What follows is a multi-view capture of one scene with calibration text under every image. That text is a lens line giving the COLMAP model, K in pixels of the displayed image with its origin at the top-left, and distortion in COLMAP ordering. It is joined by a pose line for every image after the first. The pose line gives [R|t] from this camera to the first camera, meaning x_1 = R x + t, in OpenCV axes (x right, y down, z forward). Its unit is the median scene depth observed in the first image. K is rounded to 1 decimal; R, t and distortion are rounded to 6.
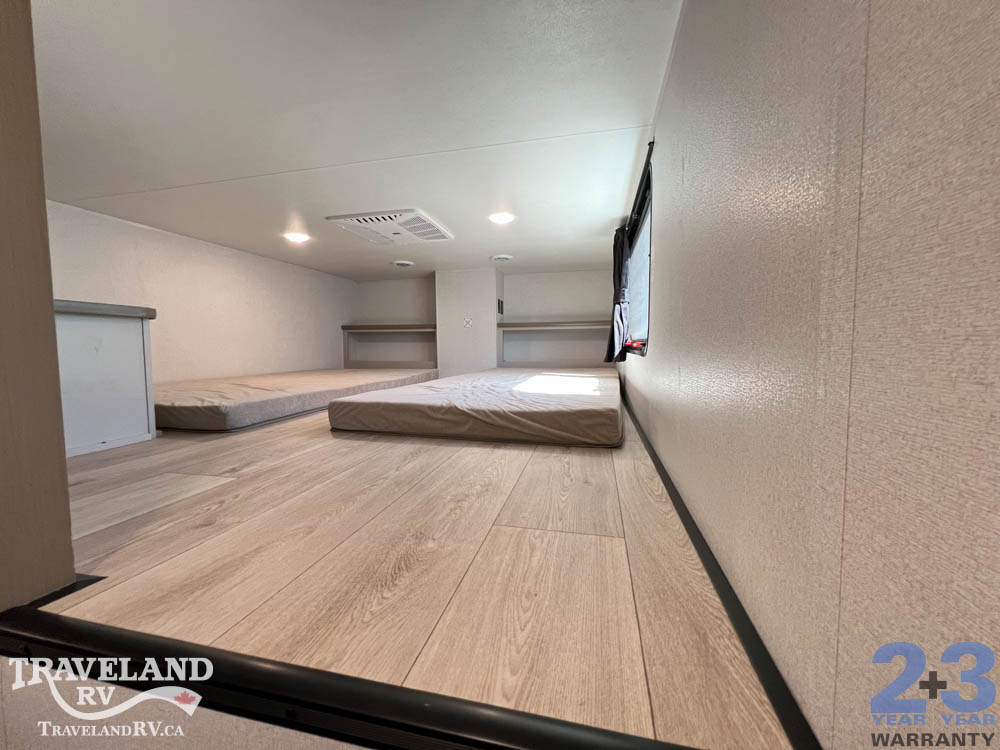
lens RADIAL K [[399.3, 0, 498.7], [0, 399.3, 370.0], [0, 0, 1]] dist [-0.000707, 0.000897]
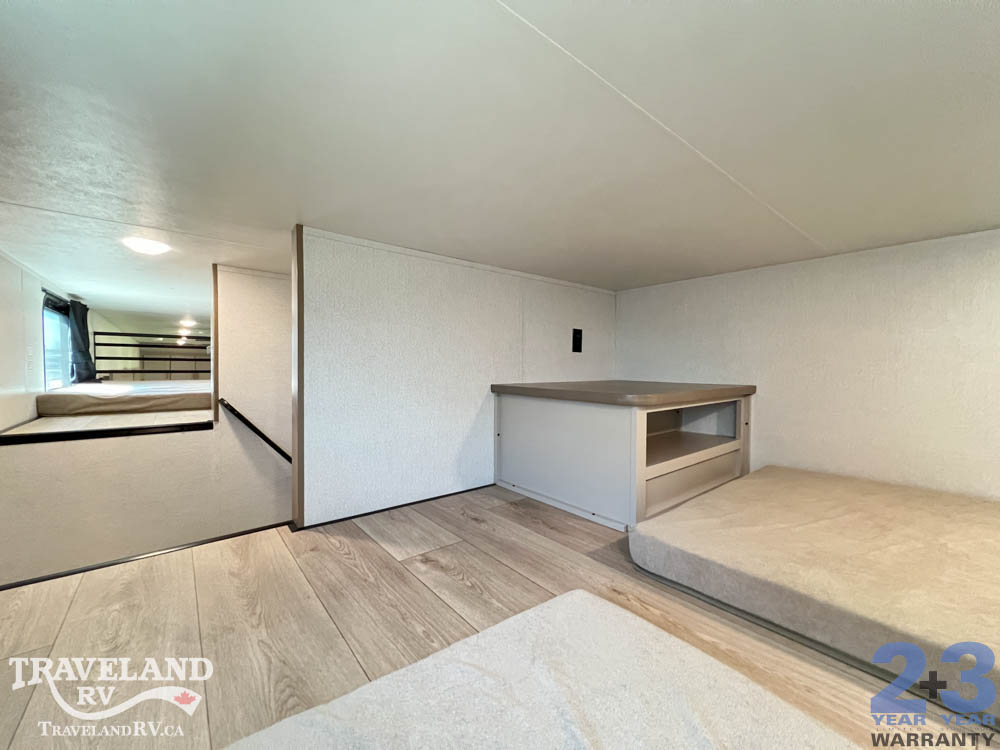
lens RADIAL K [[399.3, 0, 492.9], [0, 399.3, 374.4], [0, 0, 1]] dist [-0.000707, 0.000897]
pose [[-0.610117, 0.024958, -0.791918, 0.030880], [-0.048227, 0.996481, 0.068560, -0.147133], [0.790842, 0.080021, -0.606766, 0.776435]]
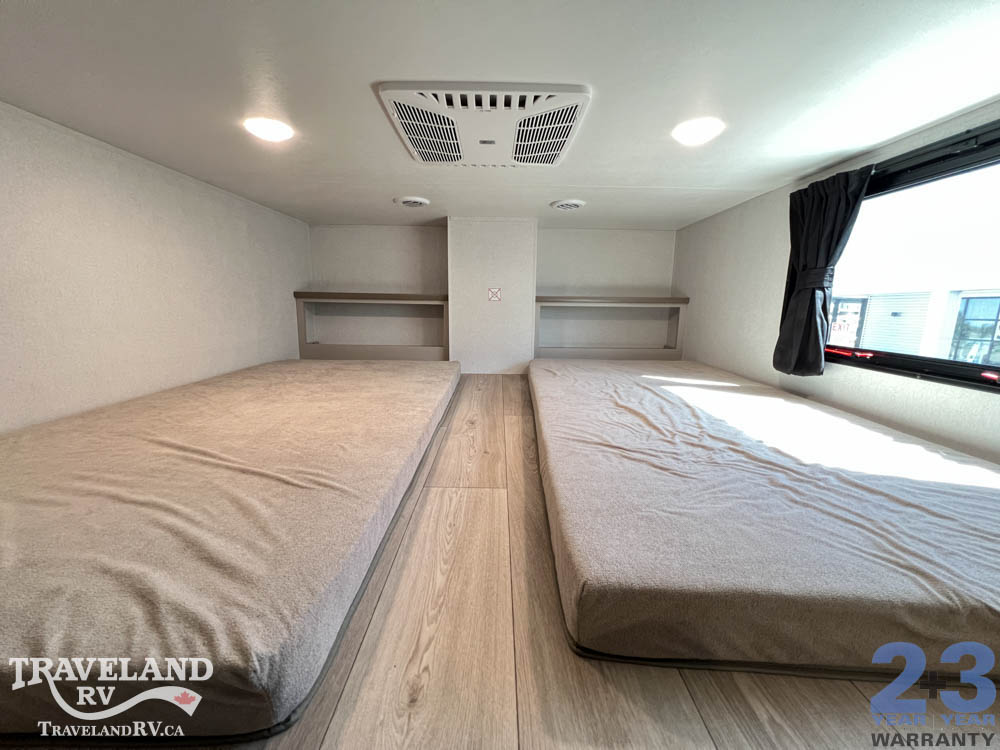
lens RADIAL K [[399.3, 0, 495.3], [0, 399.3, 371.7], [0, 0, 1]] dist [-0.000707, 0.000897]
pose [[0.972884, -0.020943, 0.230342, -0.374893], [-0.006275, 0.993136, 0.116800, -0.099050], [-0.231207, -0.115078, 0.966075, 0.445802]]
